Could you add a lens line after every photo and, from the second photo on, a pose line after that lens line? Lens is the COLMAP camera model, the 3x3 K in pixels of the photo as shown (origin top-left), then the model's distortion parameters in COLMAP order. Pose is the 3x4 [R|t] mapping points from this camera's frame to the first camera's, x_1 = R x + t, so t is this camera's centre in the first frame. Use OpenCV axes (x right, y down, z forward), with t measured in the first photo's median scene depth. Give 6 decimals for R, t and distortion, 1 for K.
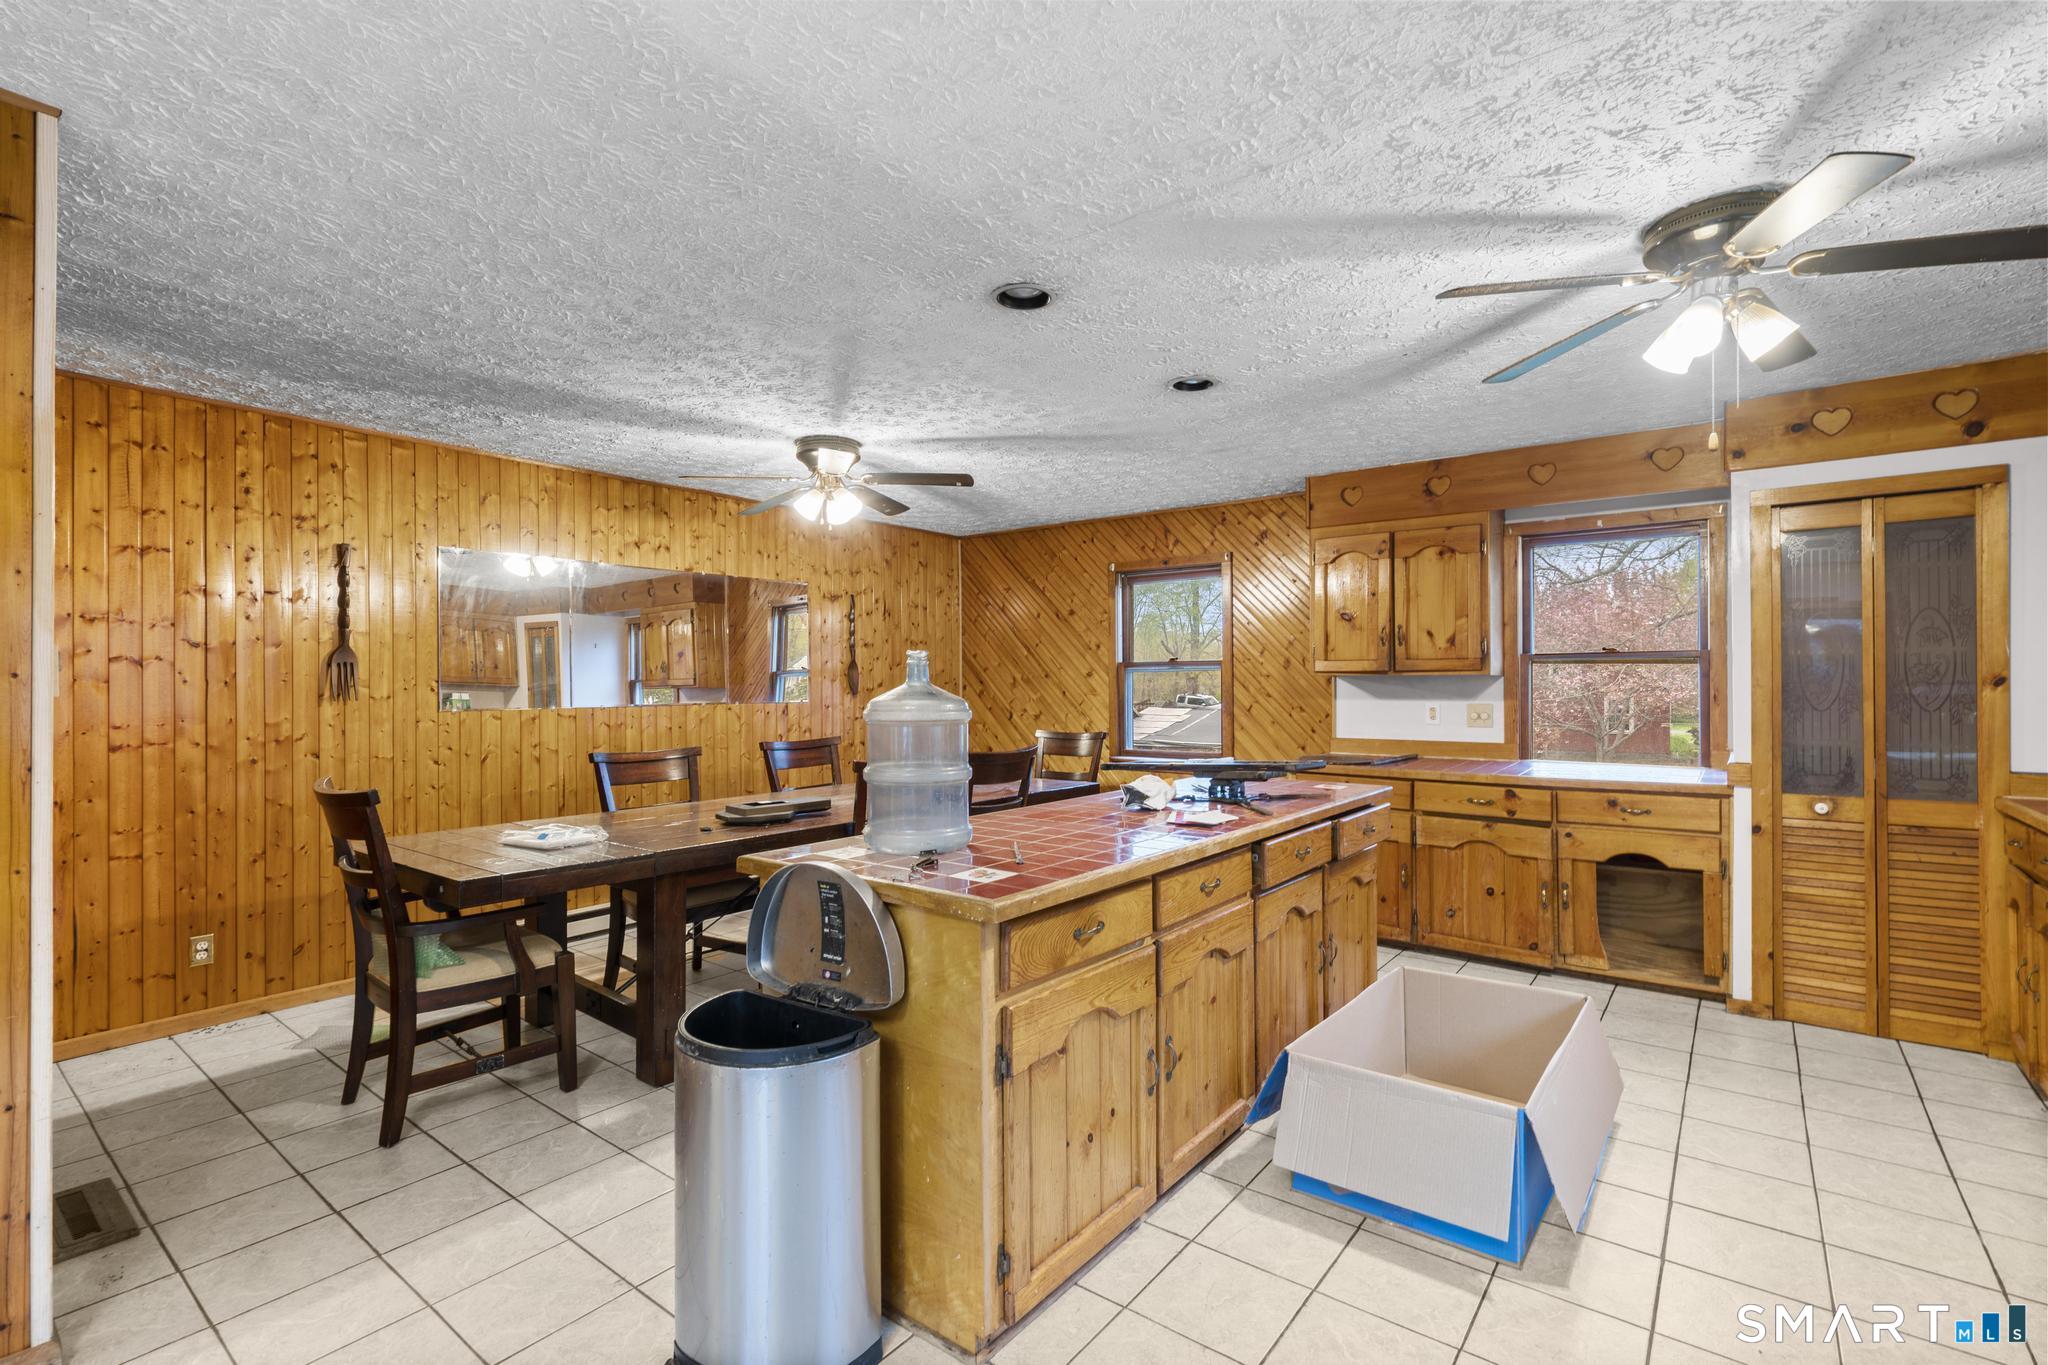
lens RADIAL K [[922.7, 0, 1024.3], [0, 922.7, 682.1], [0, 0, 1]] dist [-0.002527, 0.002464]
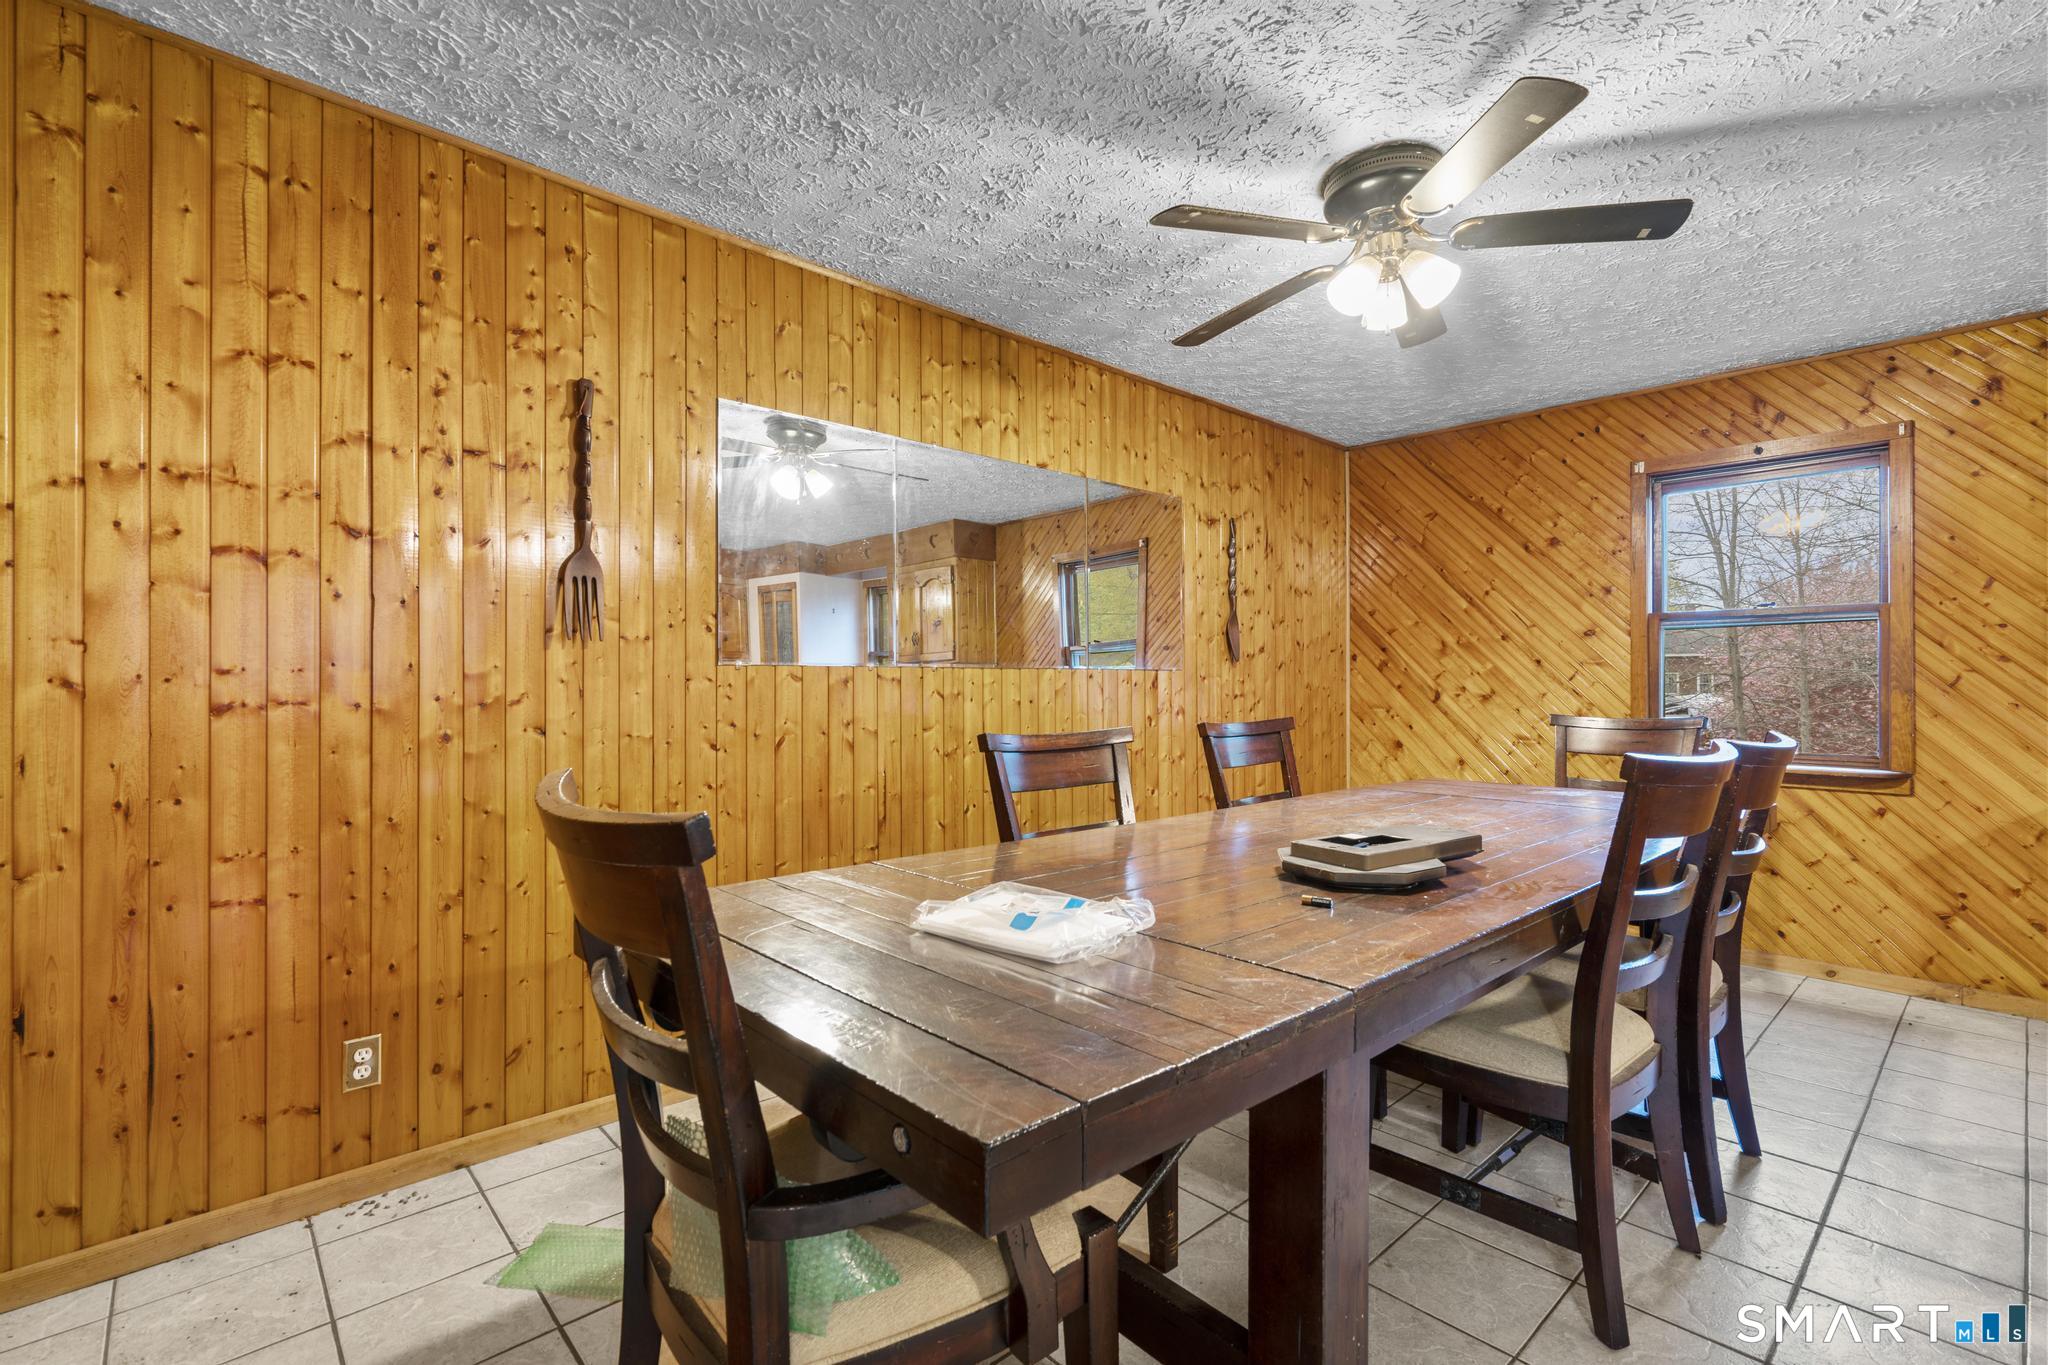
lens RADIAL K [[922.7, 0, 1026.6], [0, 922.7, 684.3], [0, 0, 1]] dist [-0.002527, 0.002464]
pose [[0.986703, 0.006677, -0.162399, -0.360891], [-0.006063, 0.999972, 0.004279, 0.045368], [0.162423, -0.003238, 0.986716, 0.462123]]
